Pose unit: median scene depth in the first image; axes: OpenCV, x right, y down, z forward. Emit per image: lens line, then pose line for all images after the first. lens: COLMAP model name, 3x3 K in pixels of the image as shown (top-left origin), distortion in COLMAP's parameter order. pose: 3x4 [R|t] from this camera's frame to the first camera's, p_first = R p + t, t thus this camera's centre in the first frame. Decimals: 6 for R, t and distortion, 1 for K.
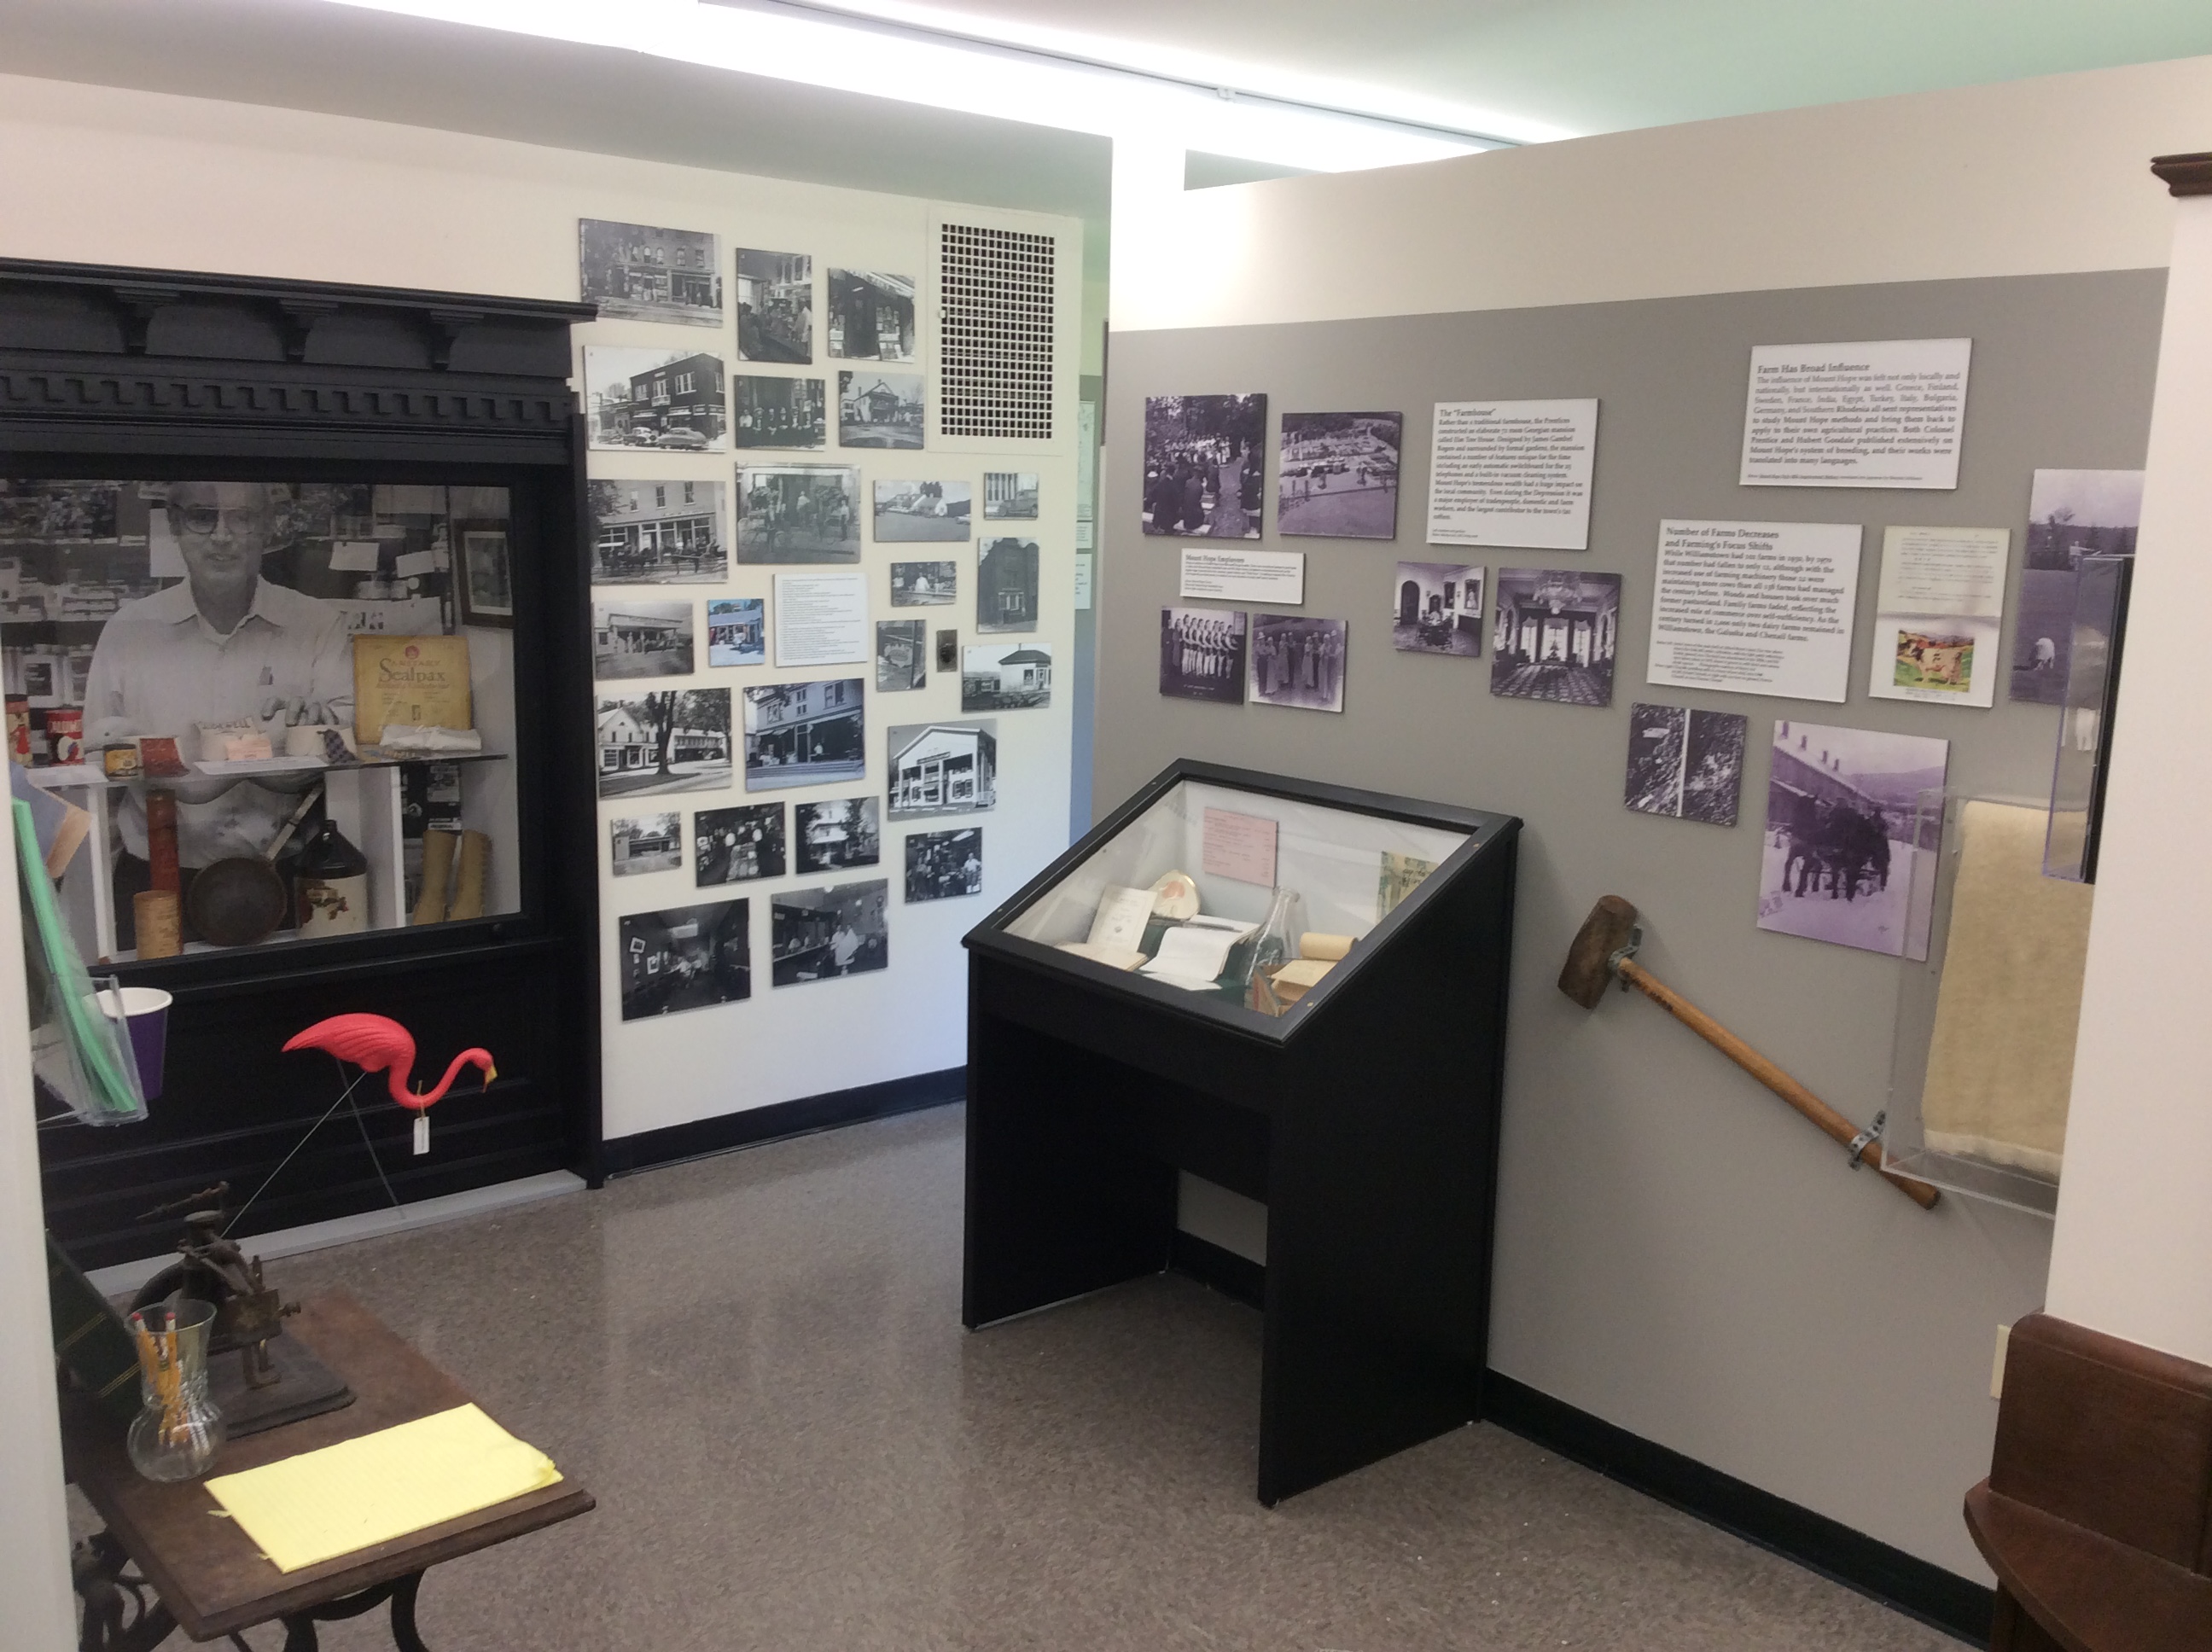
lens RADIAL K [[2009.5, 0, 1105.3], [0, 2009.5, 842.9], [0, 0, 1]] dist [0.019353, 0.000000]
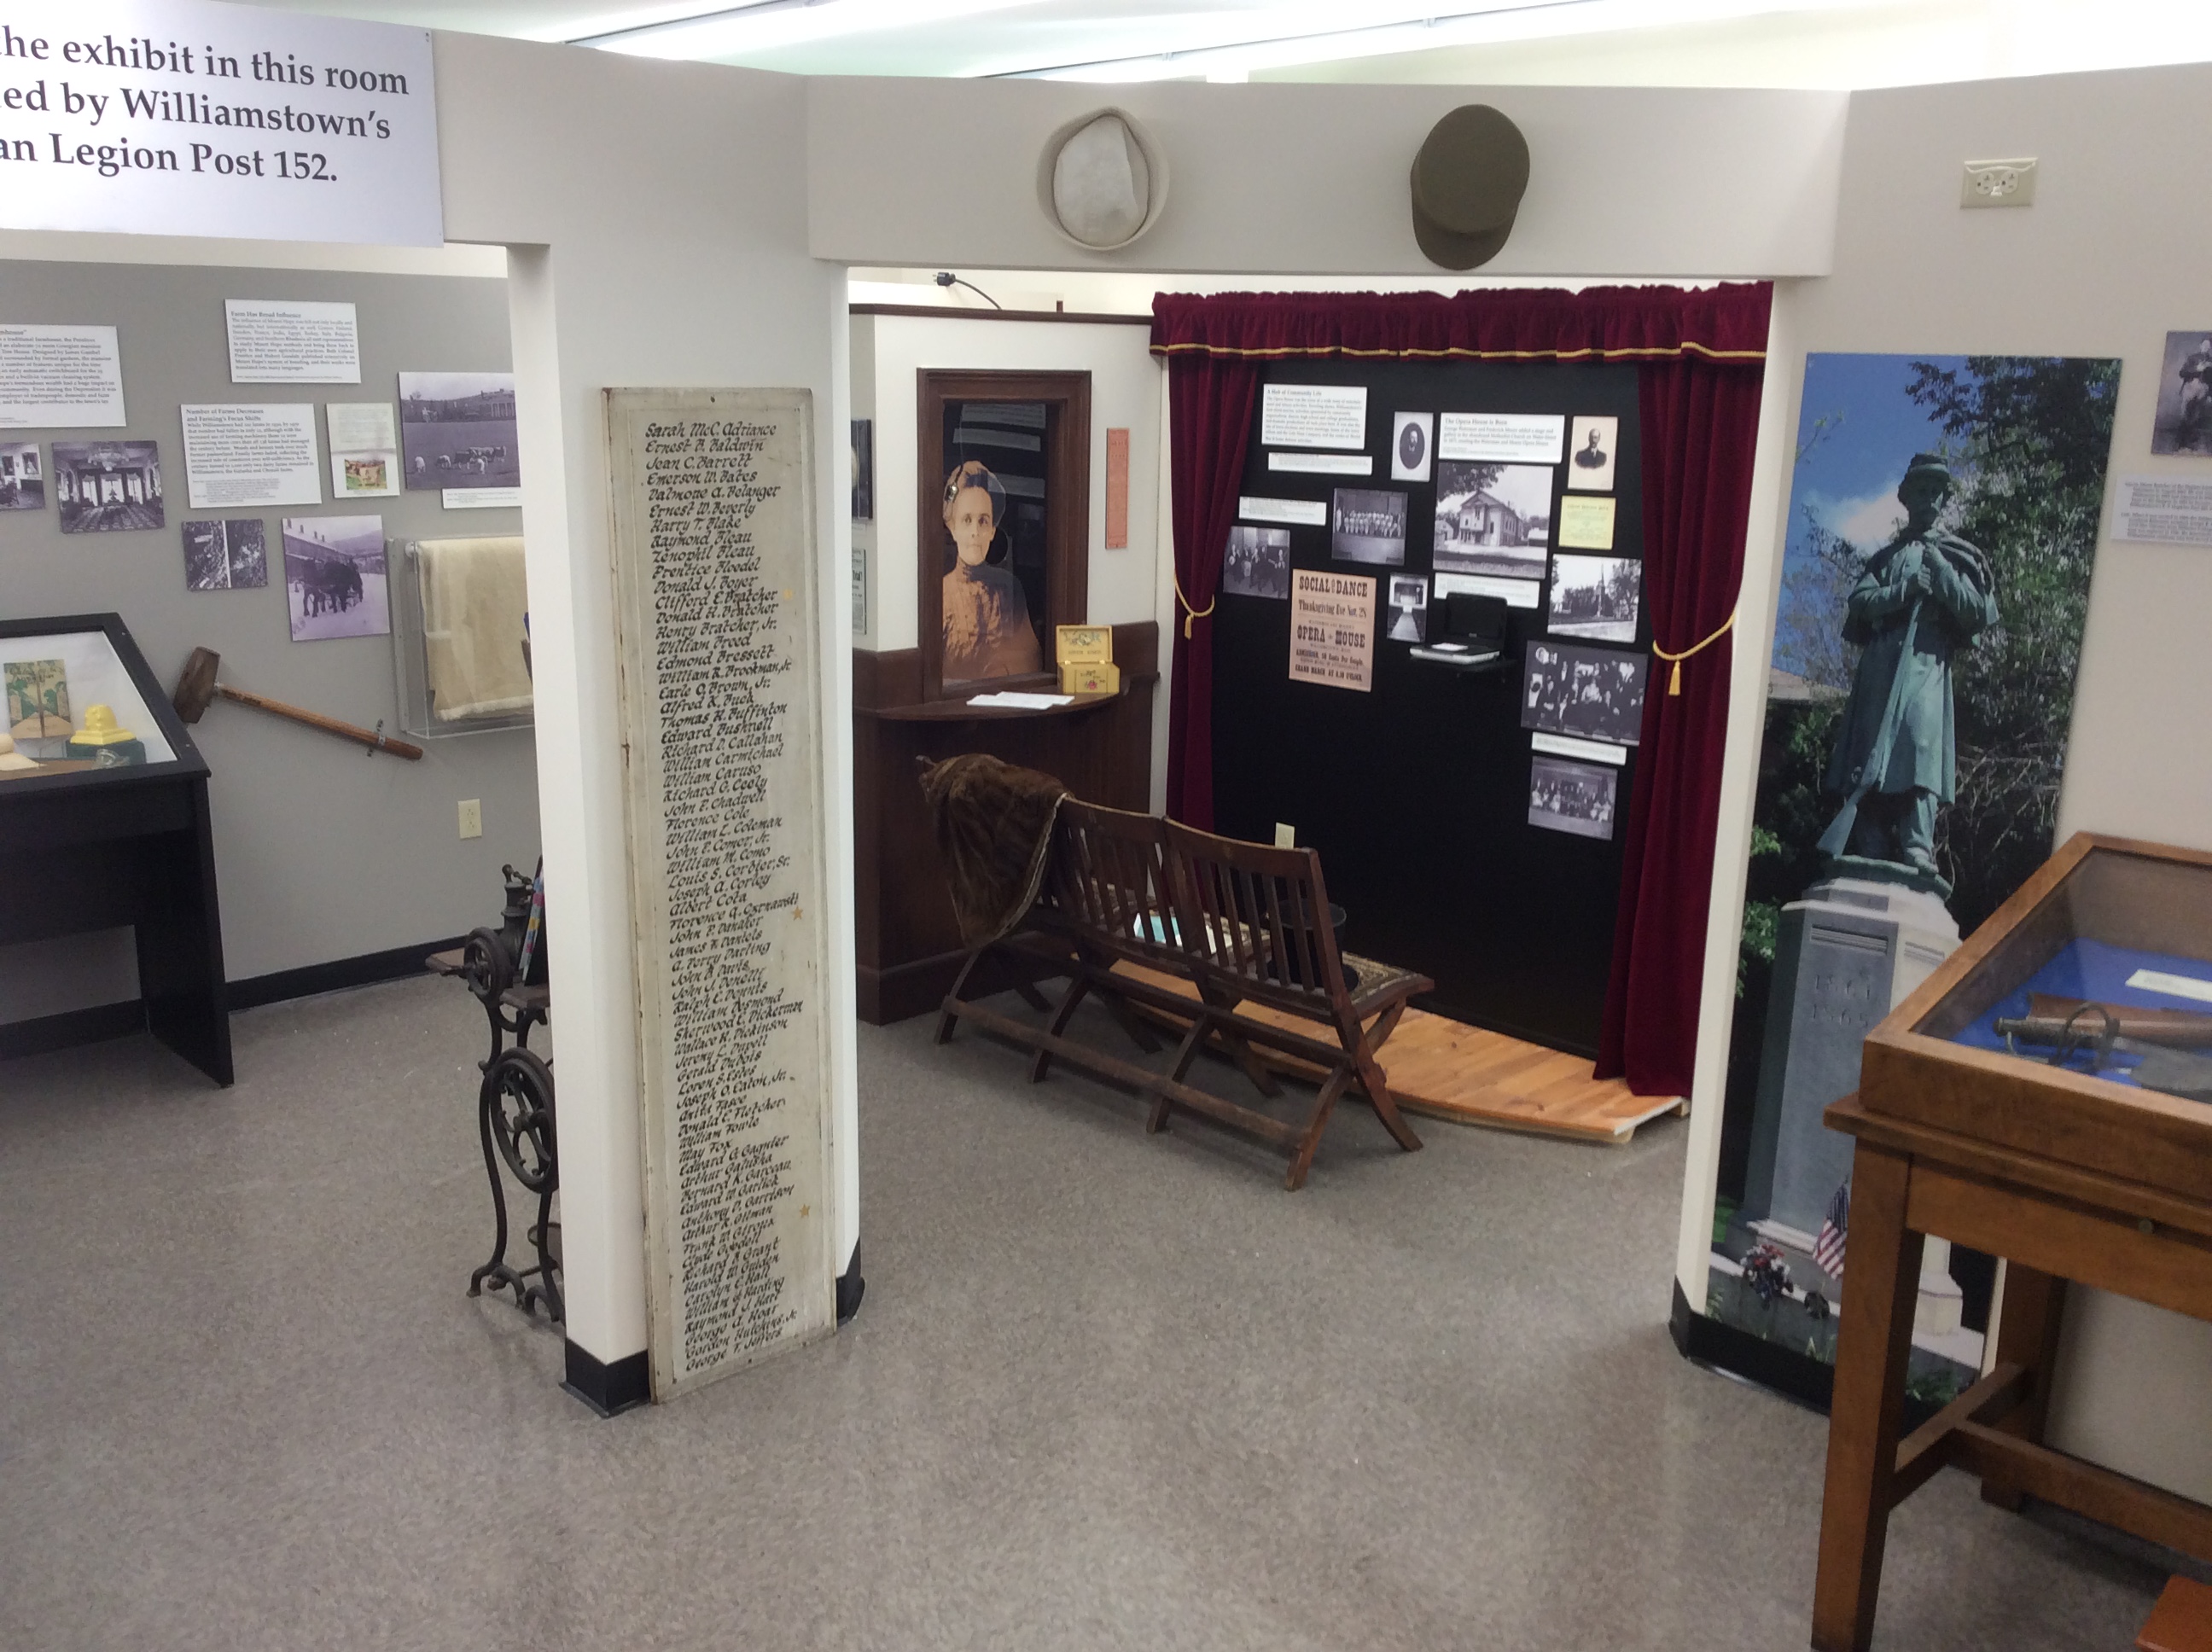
lens RADIAL K [[2009.5, 0, 1108.1], [0, 2009.5, 827.3], [0, 0, 1]] dist [0.019353, 0.000000]
pose [[-0.054354, -0.239811, 0.969297, -1.391340], [0.171847, 0.954001, 0.245663, -0.107482], [-0.983623, 0.179923, -0.010643, 0.353280]]
